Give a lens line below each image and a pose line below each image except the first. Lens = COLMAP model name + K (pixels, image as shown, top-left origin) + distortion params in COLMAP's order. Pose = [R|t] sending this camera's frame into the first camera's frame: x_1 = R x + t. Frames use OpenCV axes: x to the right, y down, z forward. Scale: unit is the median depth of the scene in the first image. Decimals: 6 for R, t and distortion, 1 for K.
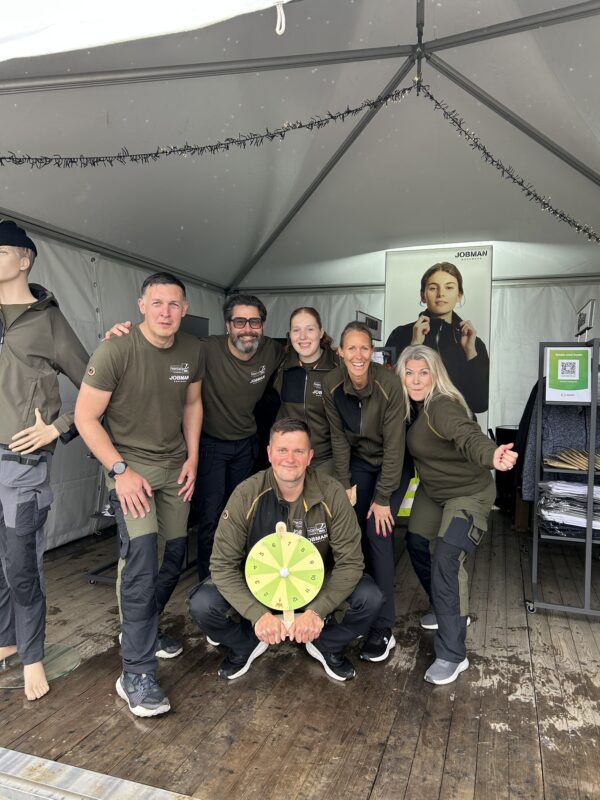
lens RADIAL K [[601.0, 0, 300.8], [0, 601.0, 401.0], [0, 0, 1]] dist [0.000562, -0.000073]
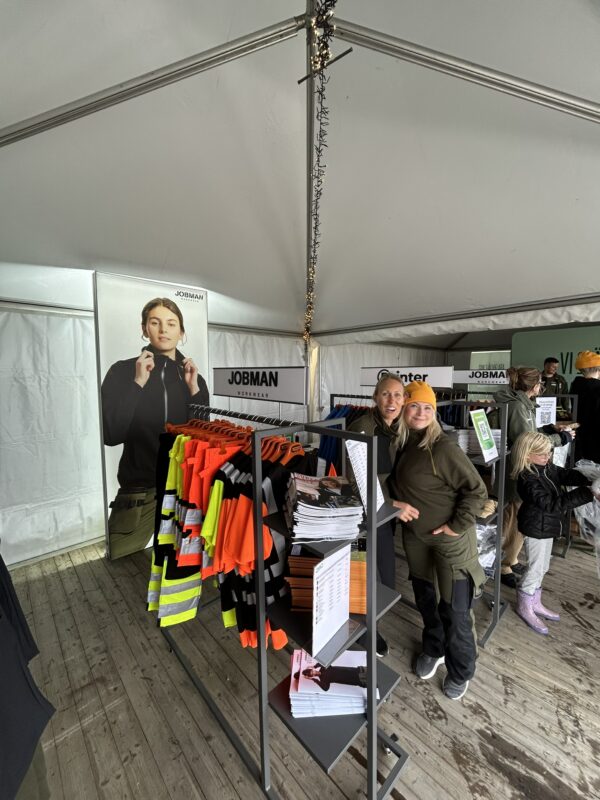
lens RADIAL K [[326.5, 0, 298.9], [0, 326.5, 395.9], [0, 0, 1]] dist [-0.004841, -0.000440]
pose [[0.474825, -0.070554, 0.877247, -0.138534], [0.048843, 0.997358, 0.053777, -0.088131], [-0.878724, 0.017313, 0.477017, 0.551913]]
